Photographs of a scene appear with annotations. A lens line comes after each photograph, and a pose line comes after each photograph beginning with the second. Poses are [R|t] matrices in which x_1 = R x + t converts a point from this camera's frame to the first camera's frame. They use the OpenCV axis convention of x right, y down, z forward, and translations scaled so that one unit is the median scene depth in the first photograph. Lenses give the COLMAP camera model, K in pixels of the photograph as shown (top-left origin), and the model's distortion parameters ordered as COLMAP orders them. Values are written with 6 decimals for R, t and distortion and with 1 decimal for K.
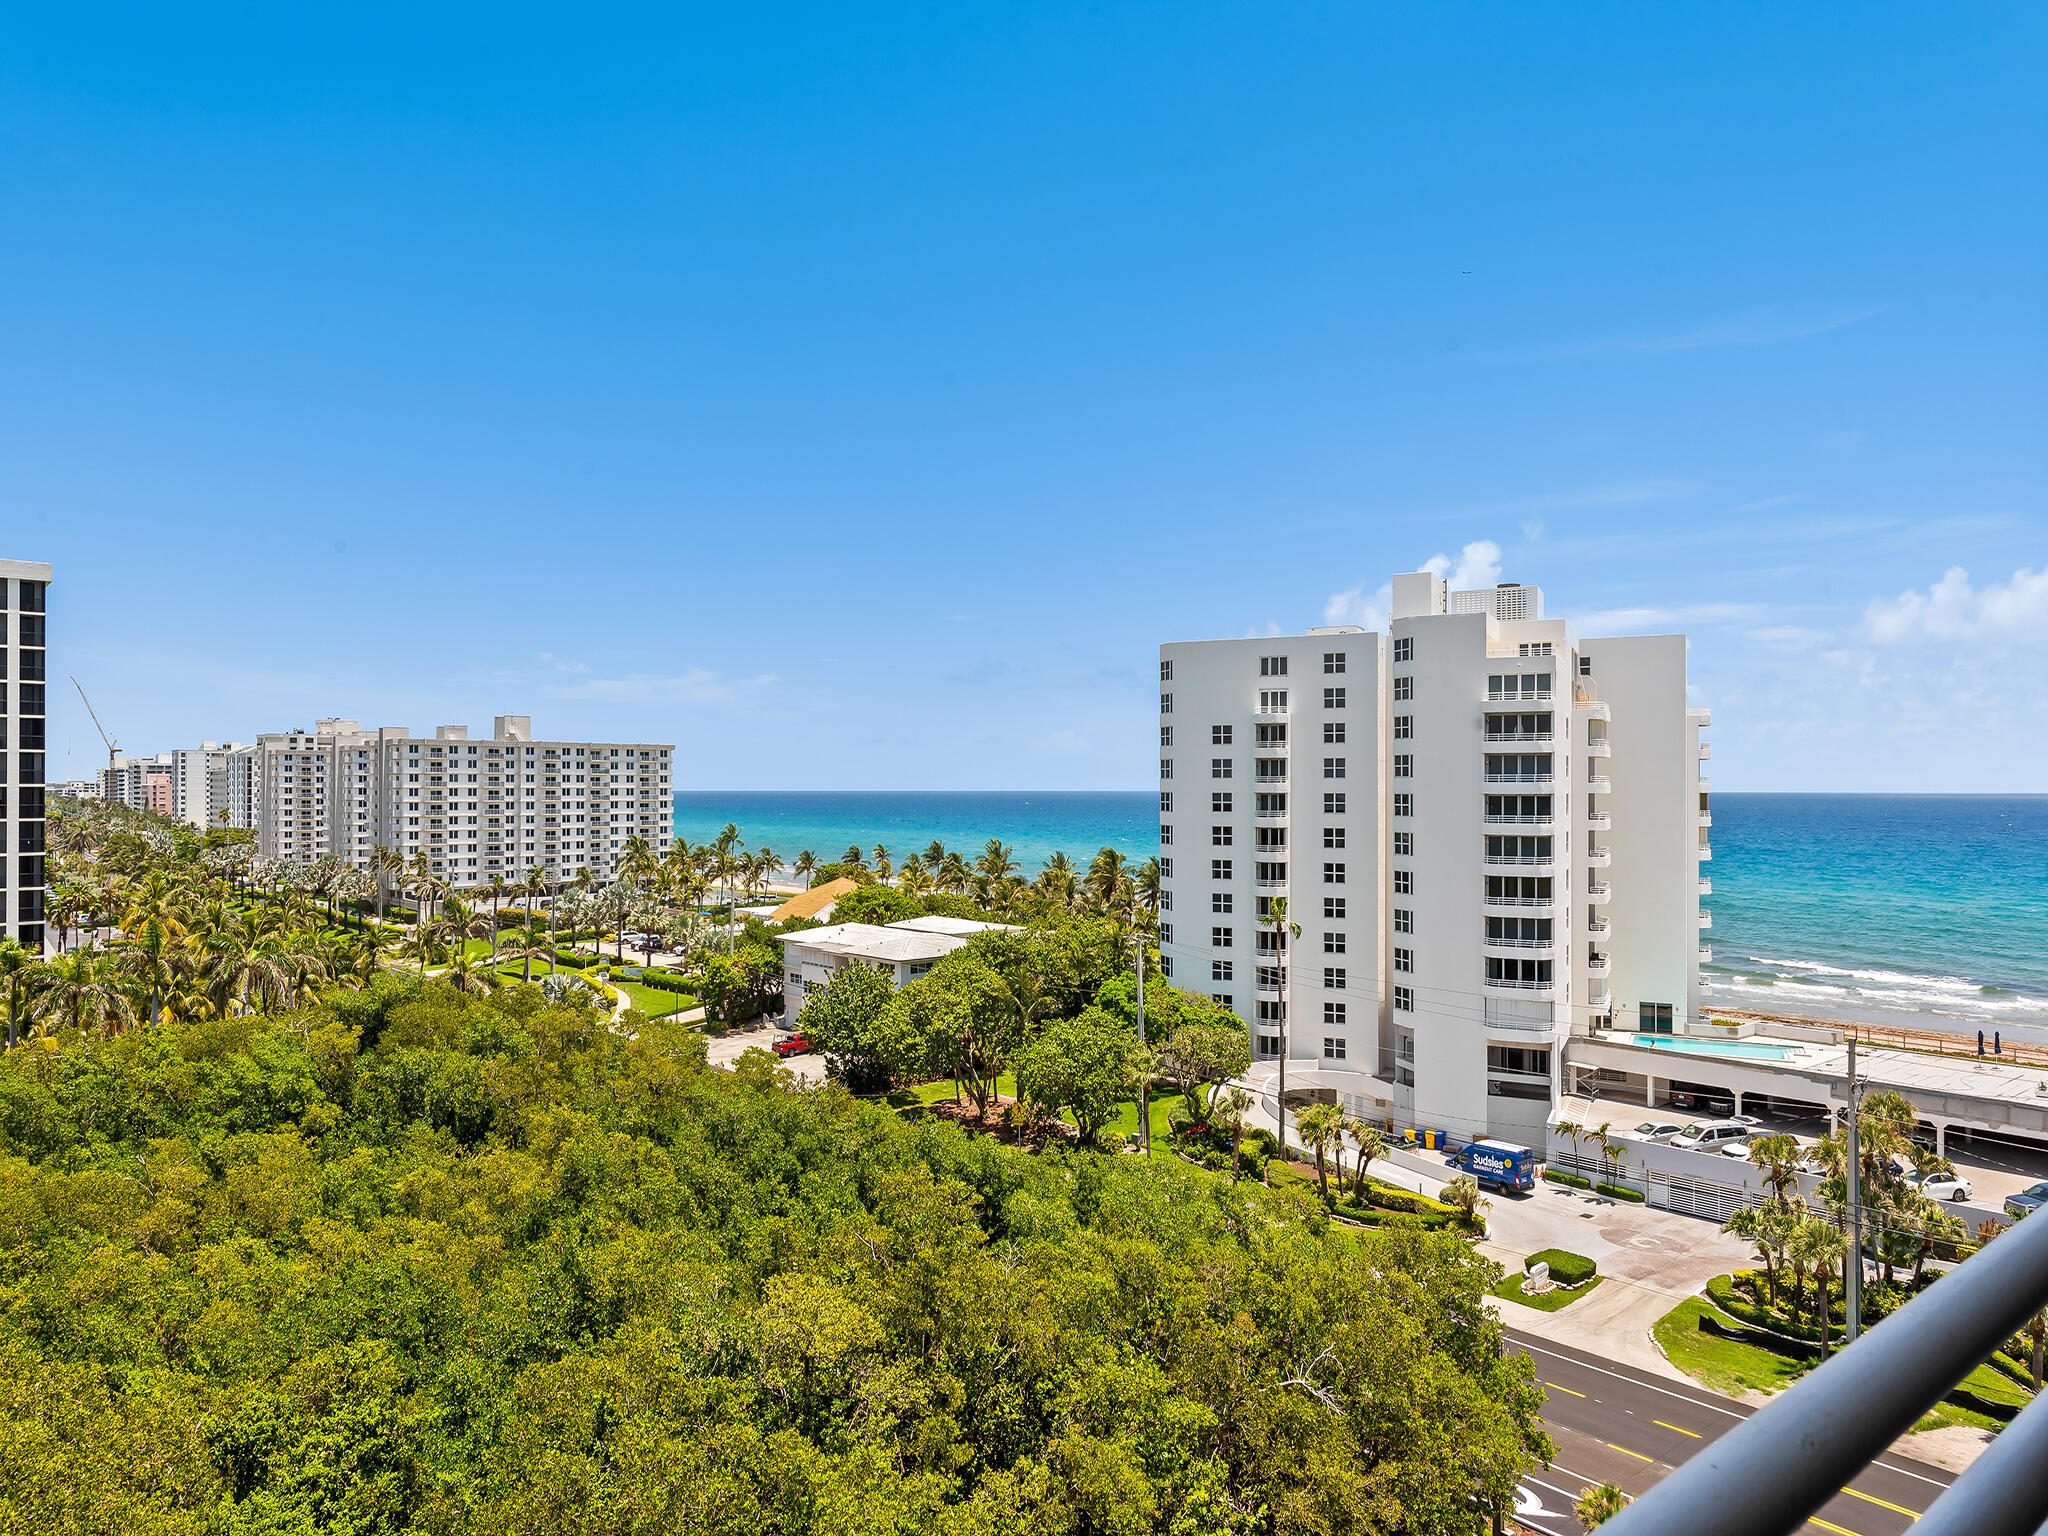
lens RADIAL K [[1350.3, 0, 1026.6], [0, 1350.3, 776.2], [0, 0, 1]] dist [0.049331, -0.051613]
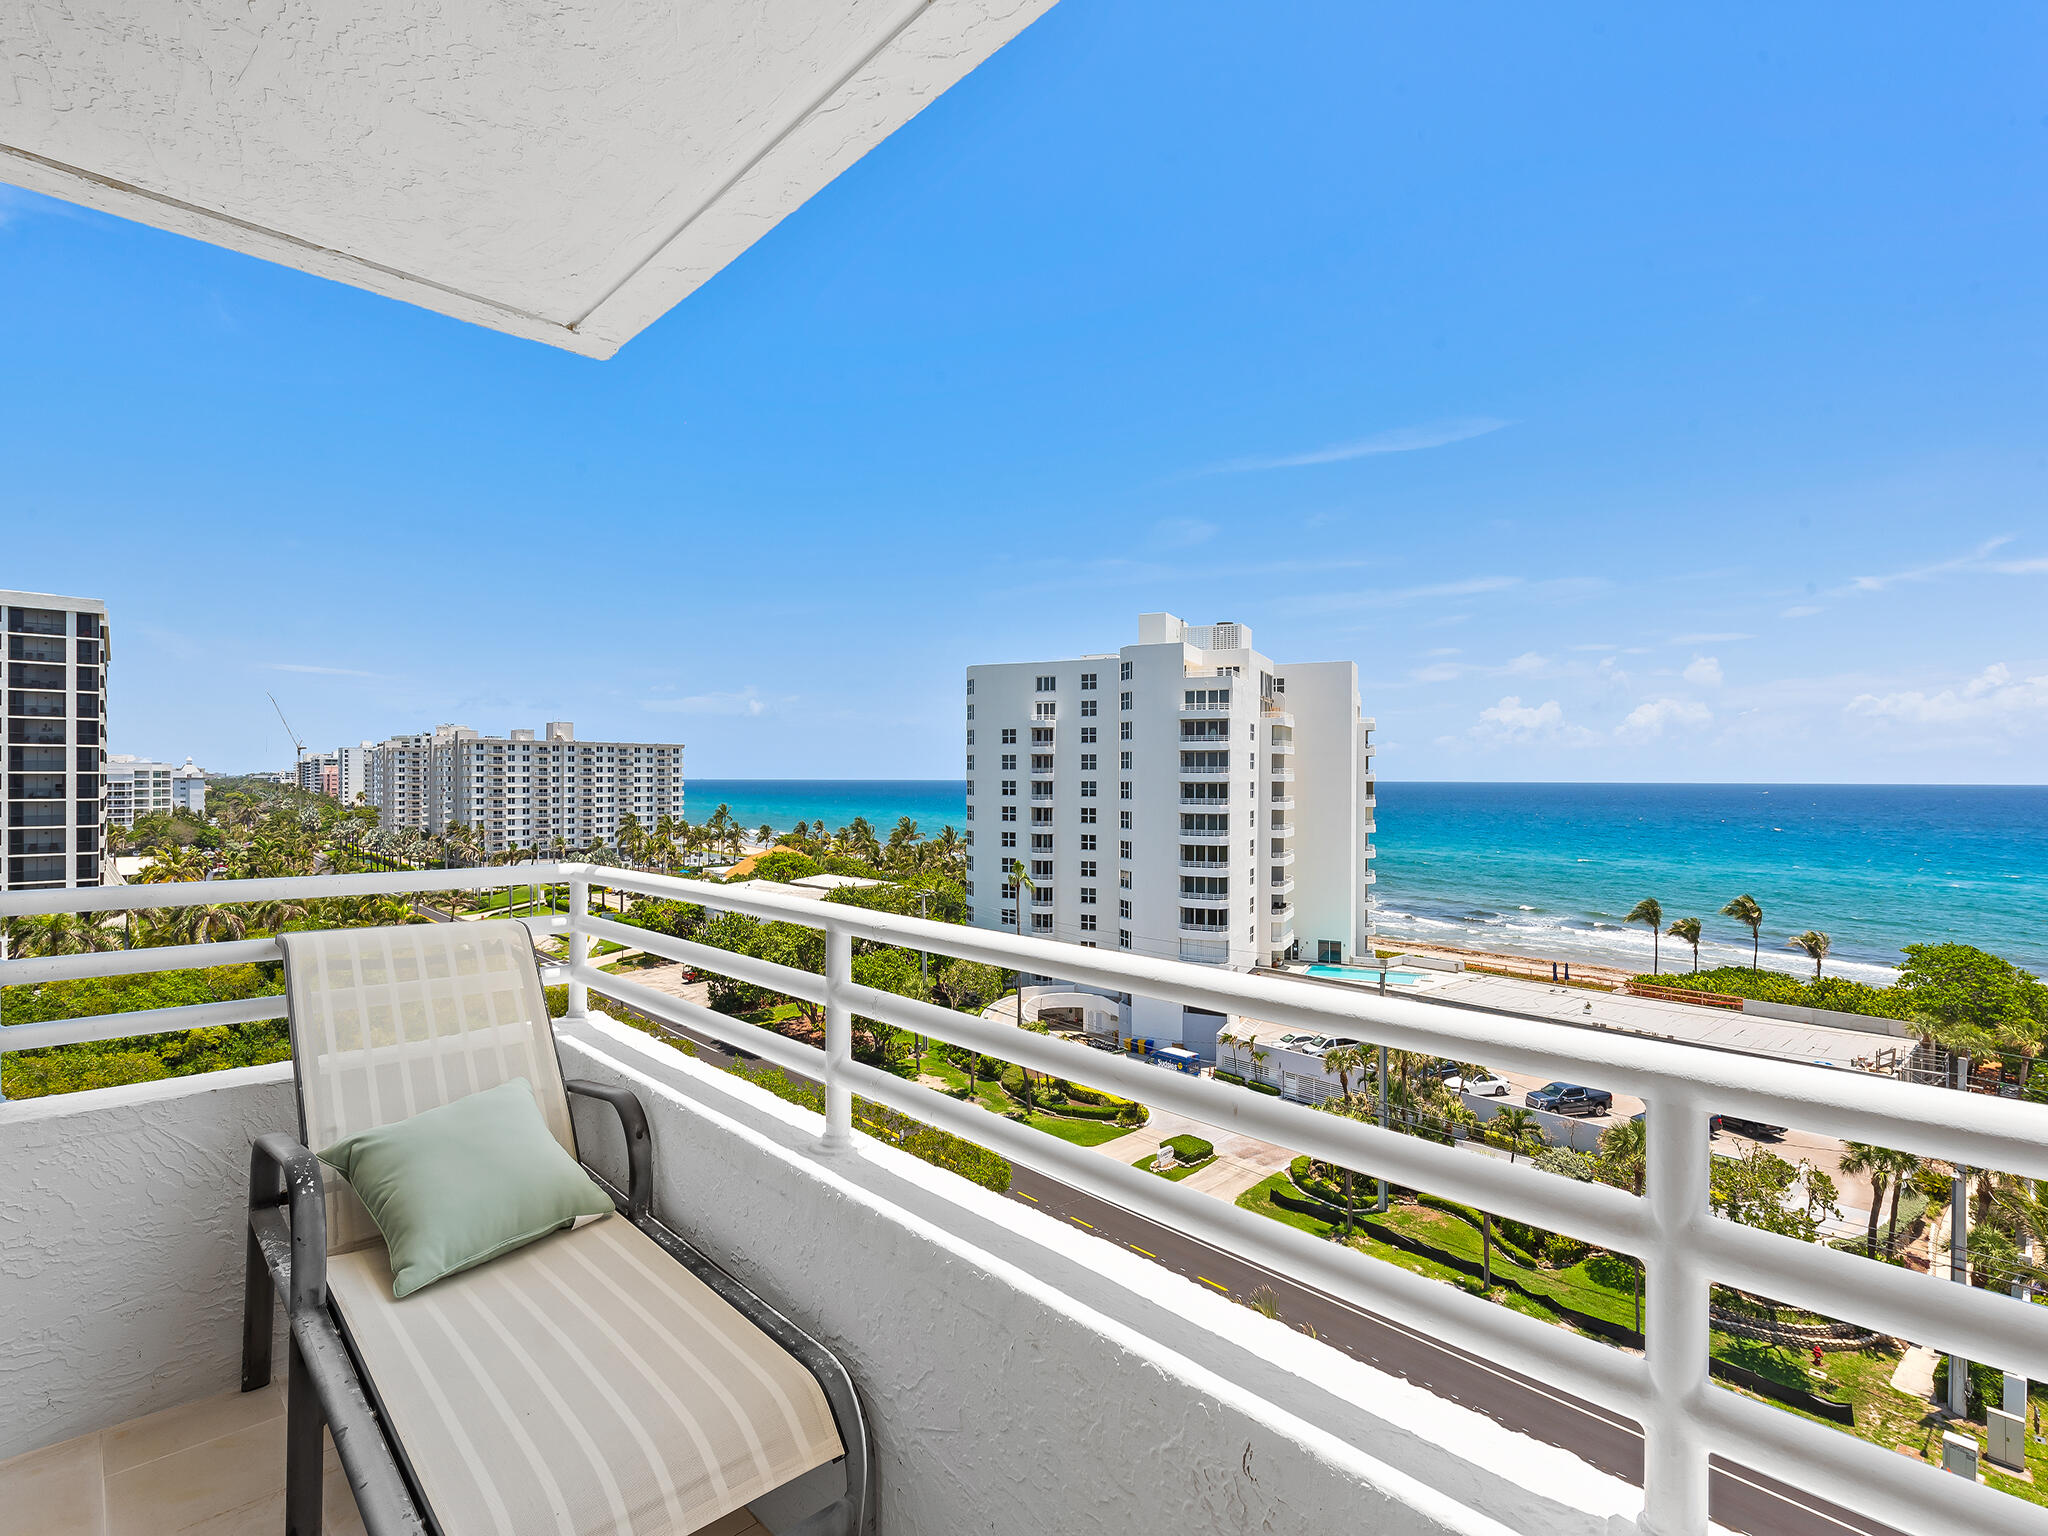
lens RADIAL K [[996.8, 0, 1024.0], [0, 996.8, 768.0], [0, 0, 1]] dist [0.017392, -0.008294]
pose [[0.999685, 0.002461, 0.024989, 0.138840], [-0.002435, 0.999996, -0.001086, 0.000955], [-0.024991, 0.001024, 0.999687, 0.038820]]
